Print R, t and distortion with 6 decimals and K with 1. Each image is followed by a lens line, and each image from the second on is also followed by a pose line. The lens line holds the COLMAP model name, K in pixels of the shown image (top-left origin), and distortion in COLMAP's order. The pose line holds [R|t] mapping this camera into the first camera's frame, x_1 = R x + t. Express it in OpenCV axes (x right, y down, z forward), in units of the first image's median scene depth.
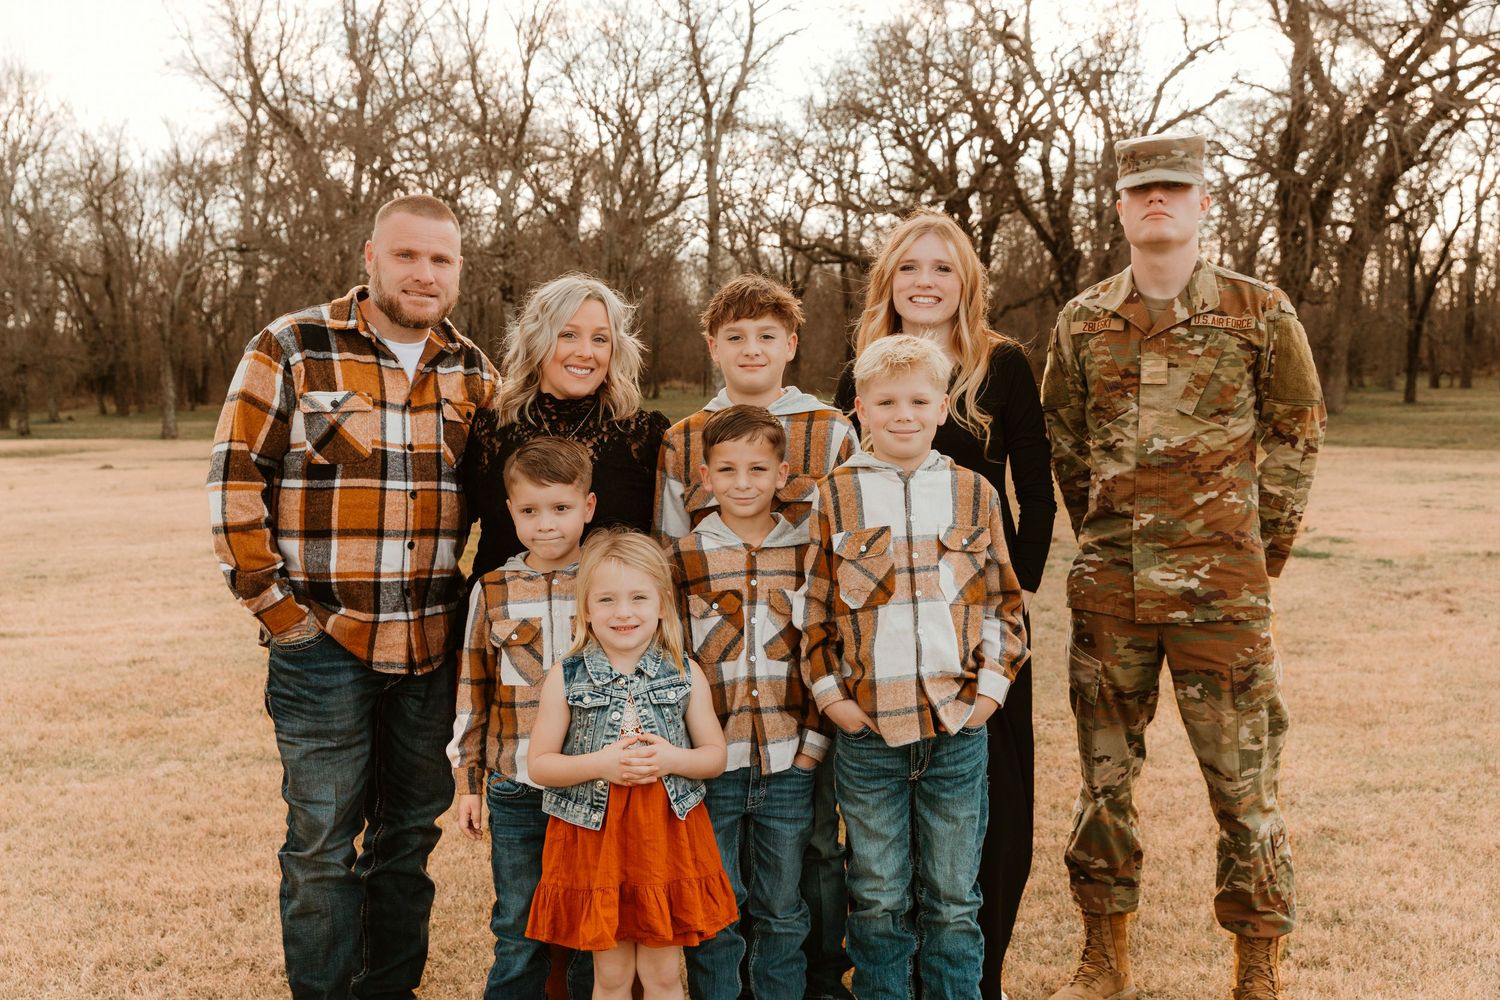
lens RADIAL K [[1865.5, 0, 748.6], [0, 1865.5, 499.2], [0, 0, 1]] dist [0.029822, 0.000000]
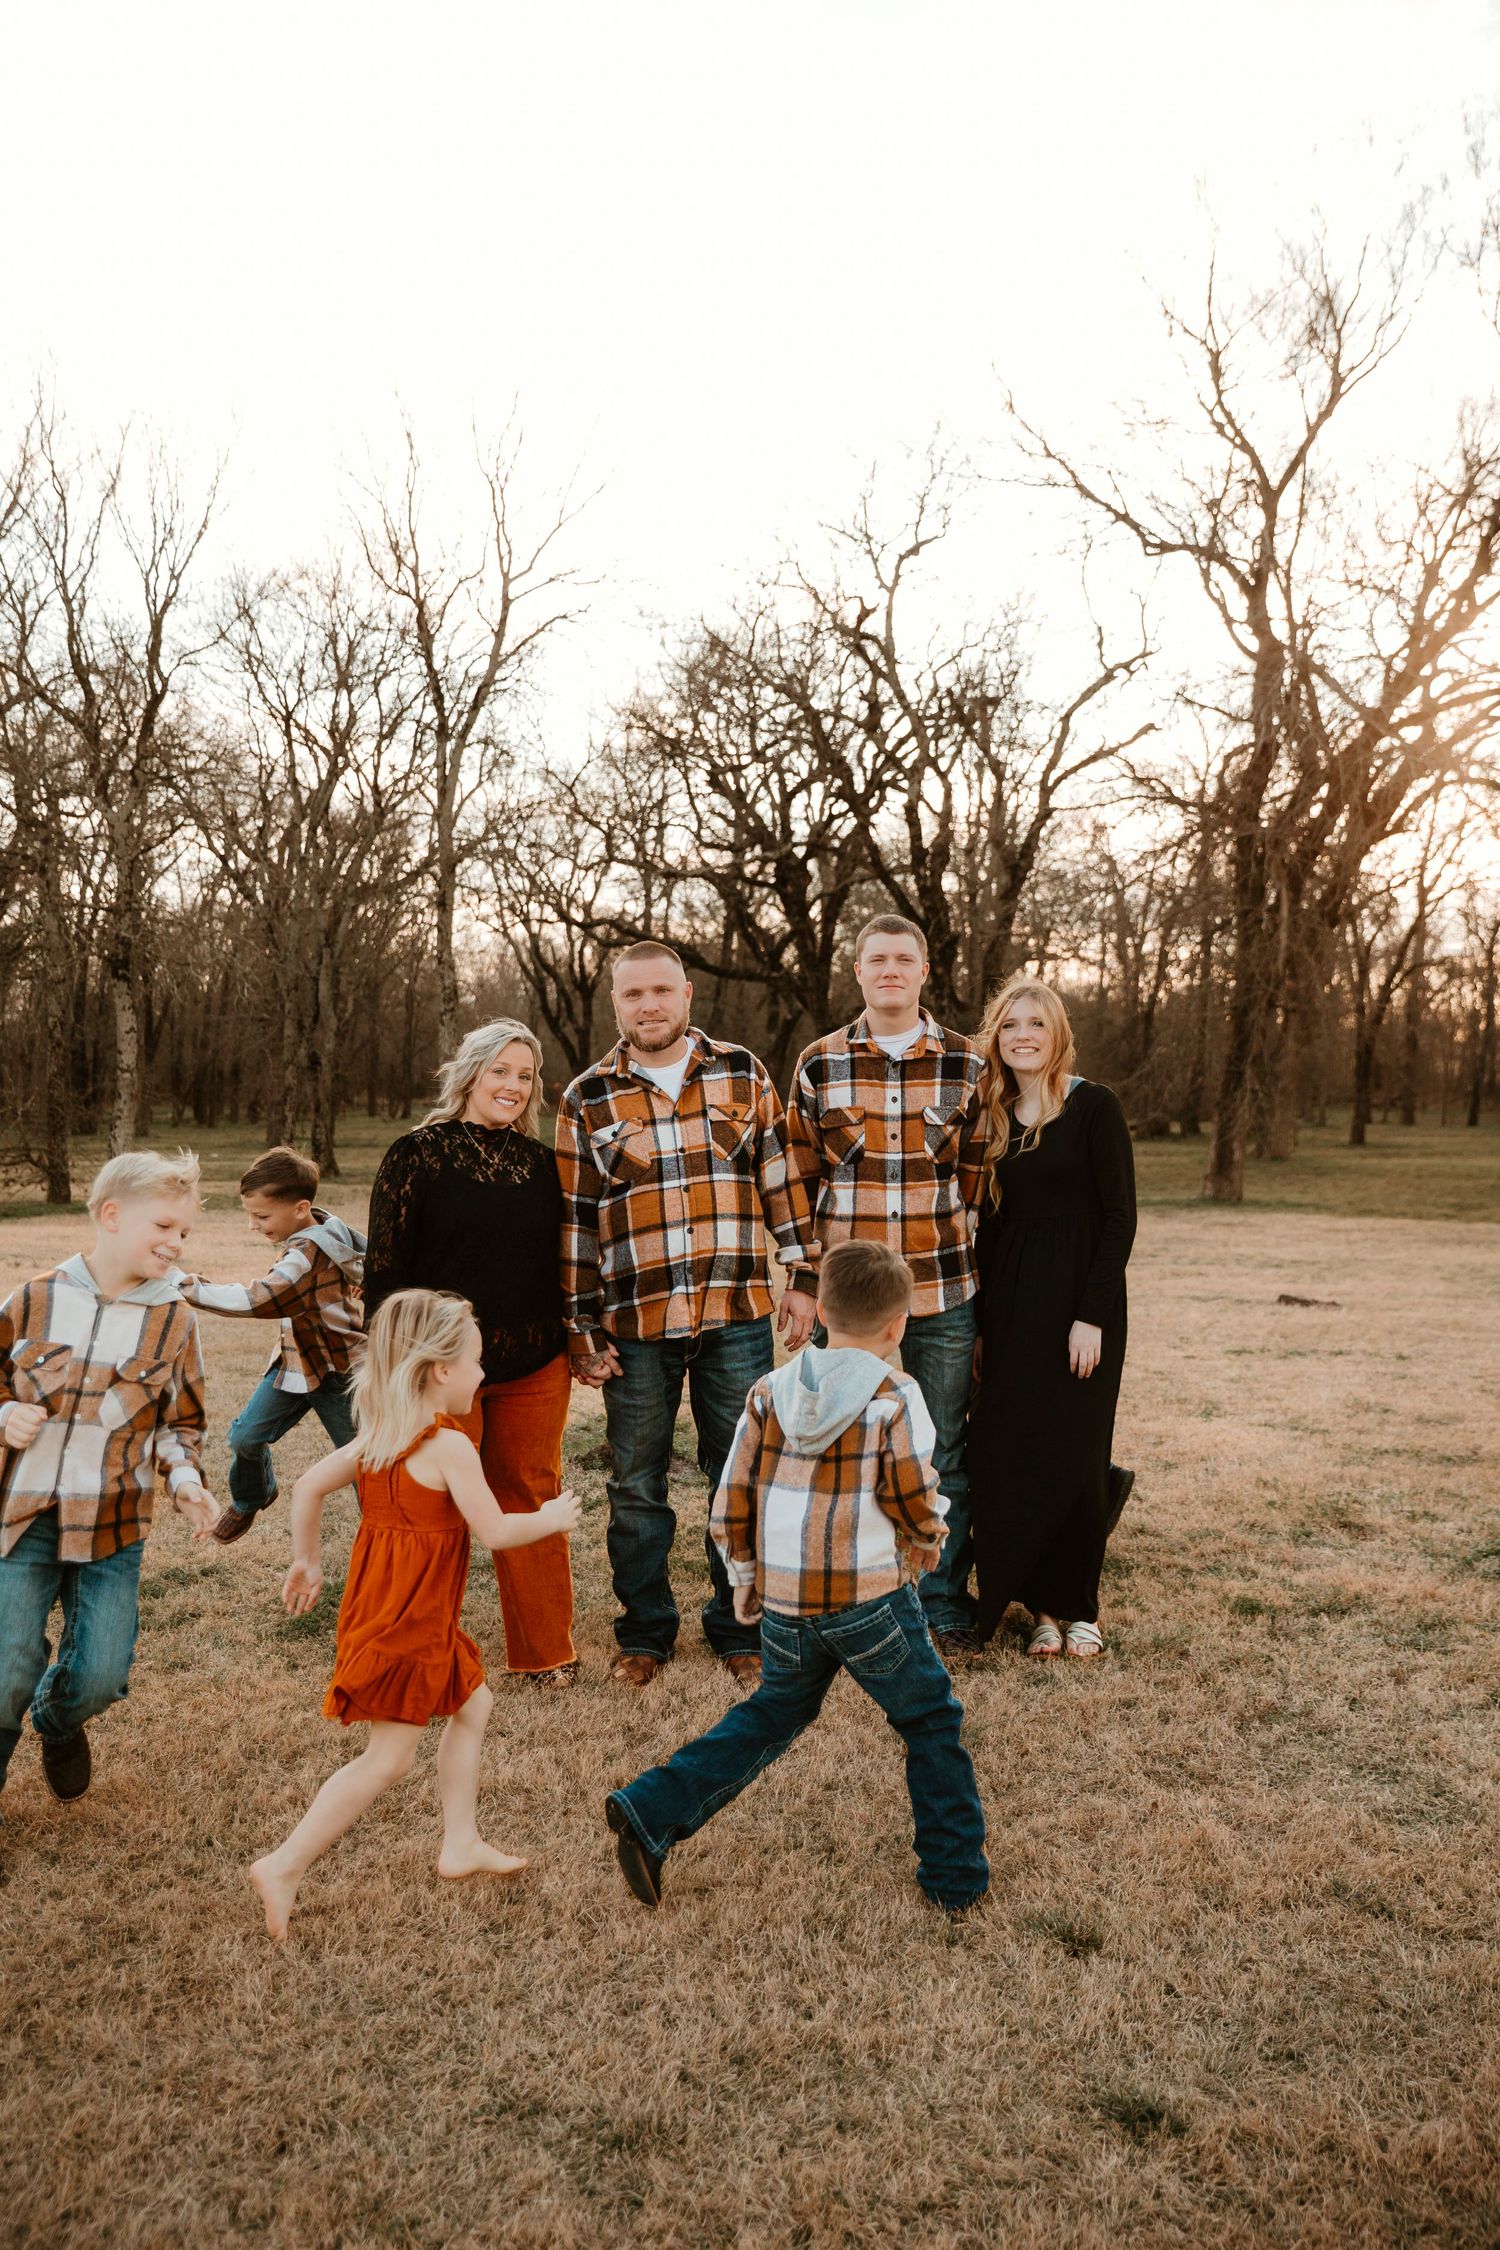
lens RADIAL K [[2019.5, 0, 751.8], [0, 2019.5, 1119.7], [0, 0, 1]] dist [-0.057138, -0.006822]
pose [[0.995466, 0.016632, 0.093654, 0.023131], [-0.011779, 0.998570, -0.052141, -0.016962], [-0.094387, 0.050802, 0.994238, 0.214449]]
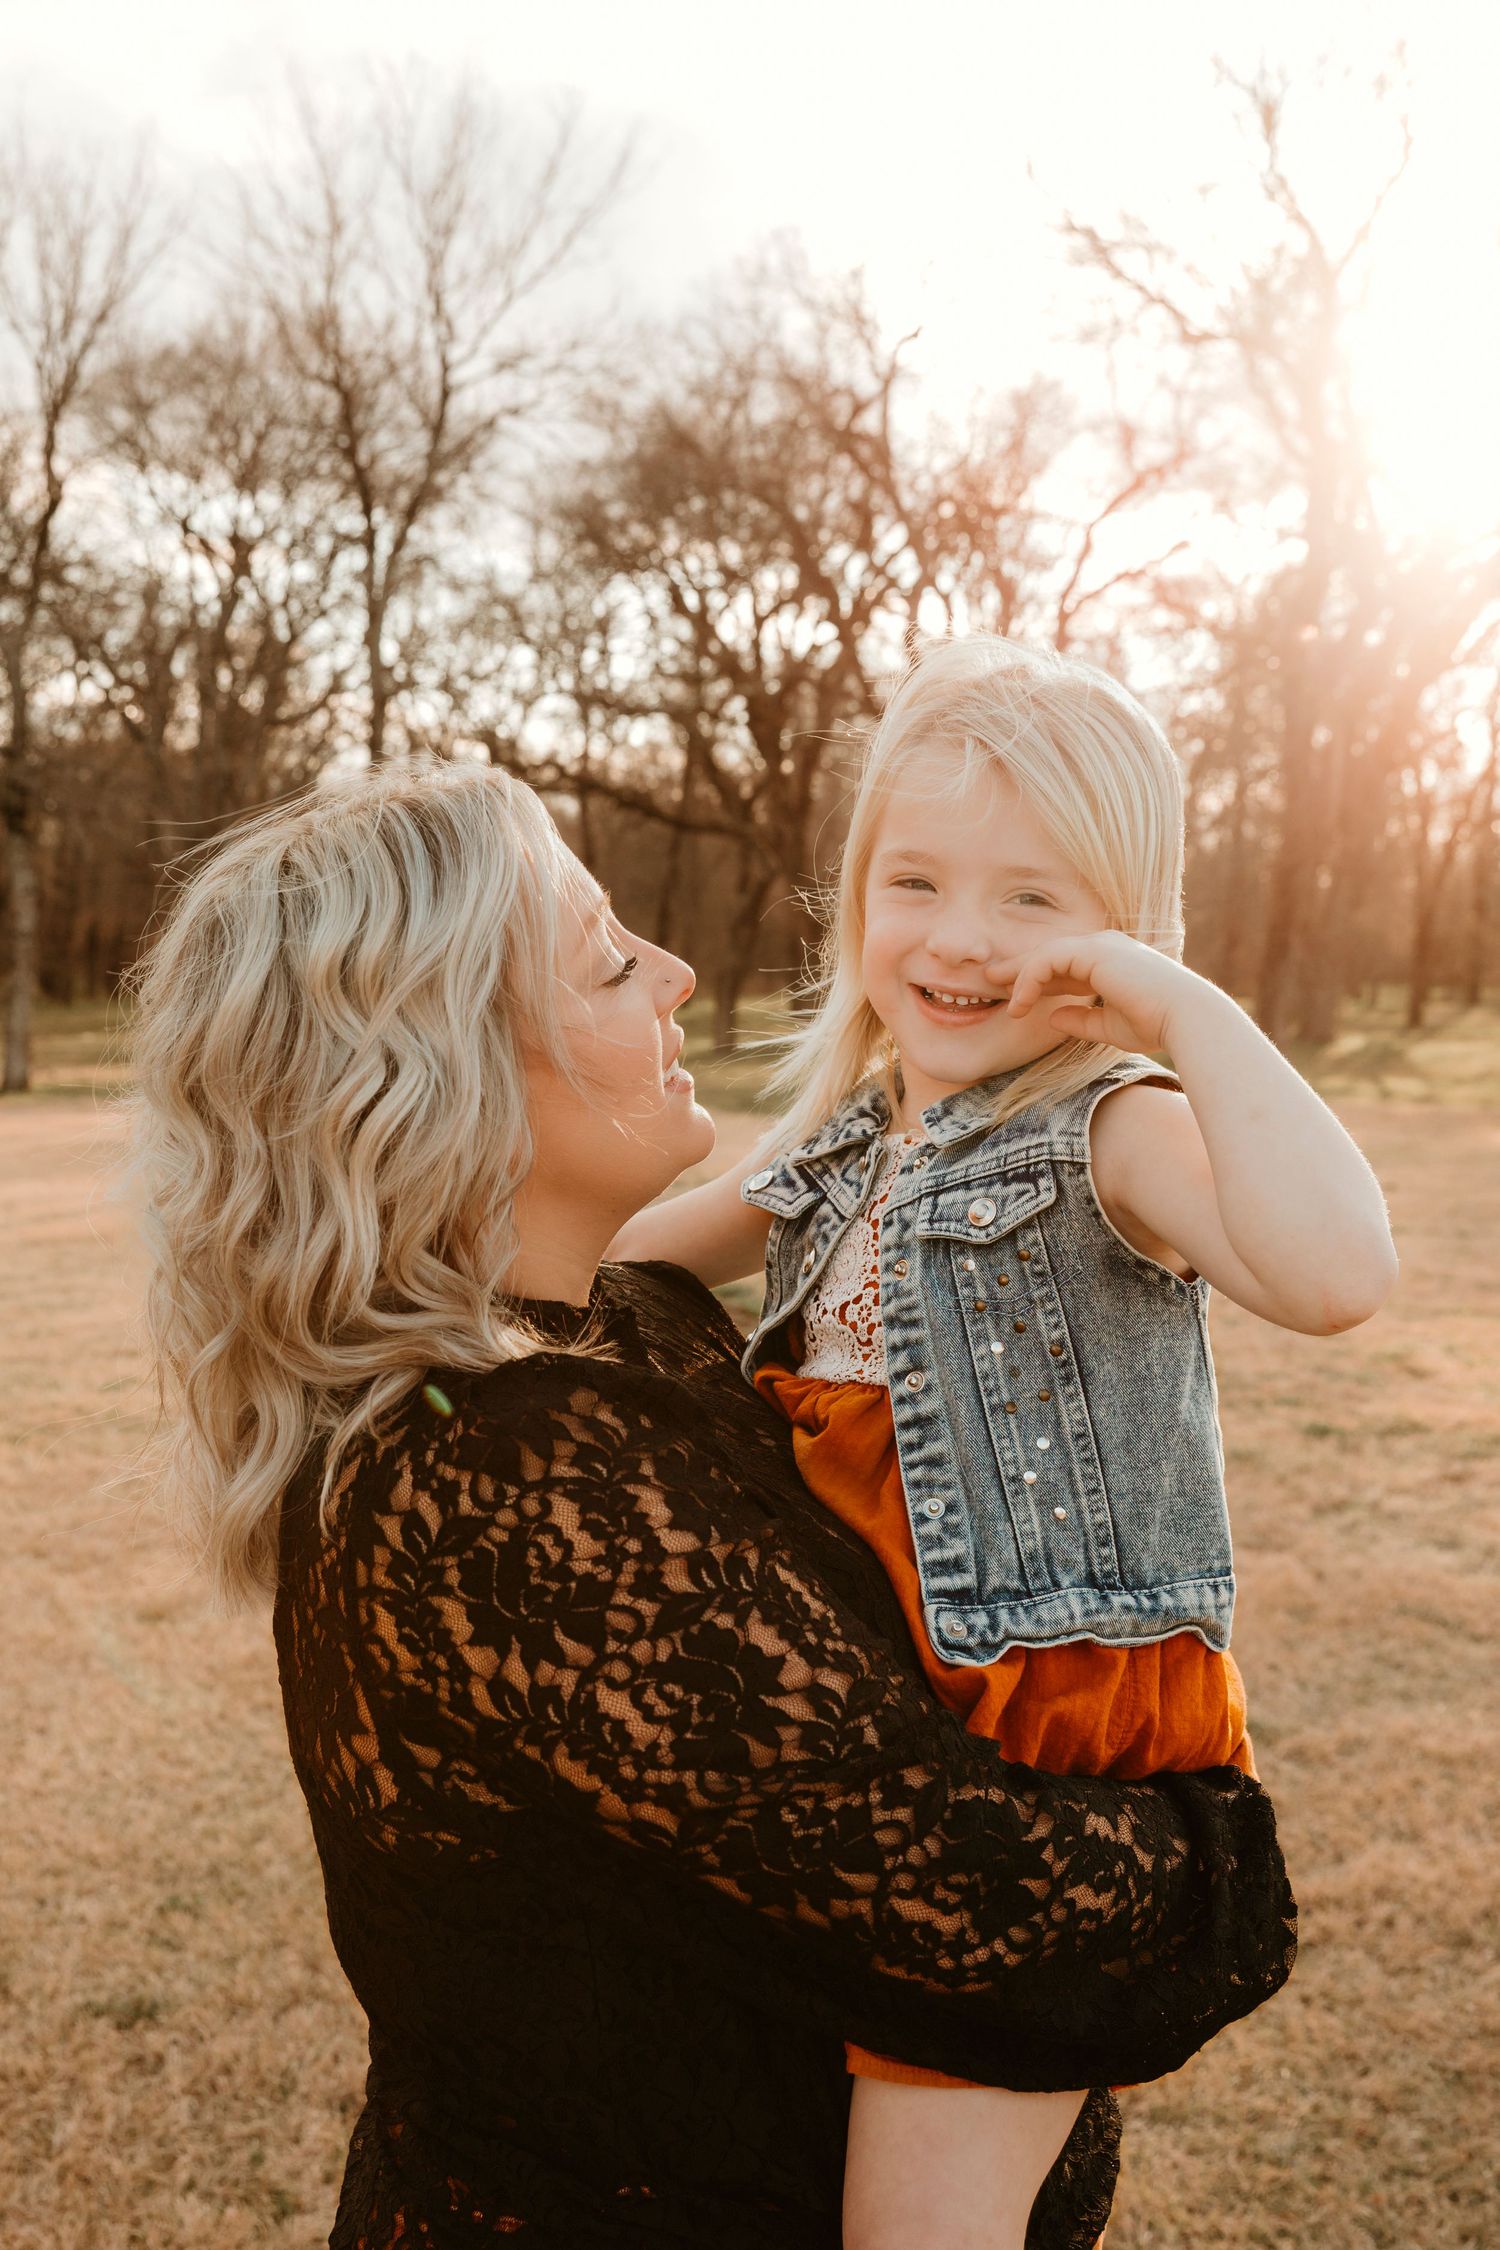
lens RADIAL K [[2462.5, 0, 756.2], [0, 2462.5, 1118.7], [0, 0, 1]] dist [-0.035254, 0.000000]
pose [[0.991957, 0.012306, 0.125976, 0.004252], [-0.011843, 0.999920, -0.004428, -0.012620], [-0.126021, 0.002901, 0.992023, 0.170355]]
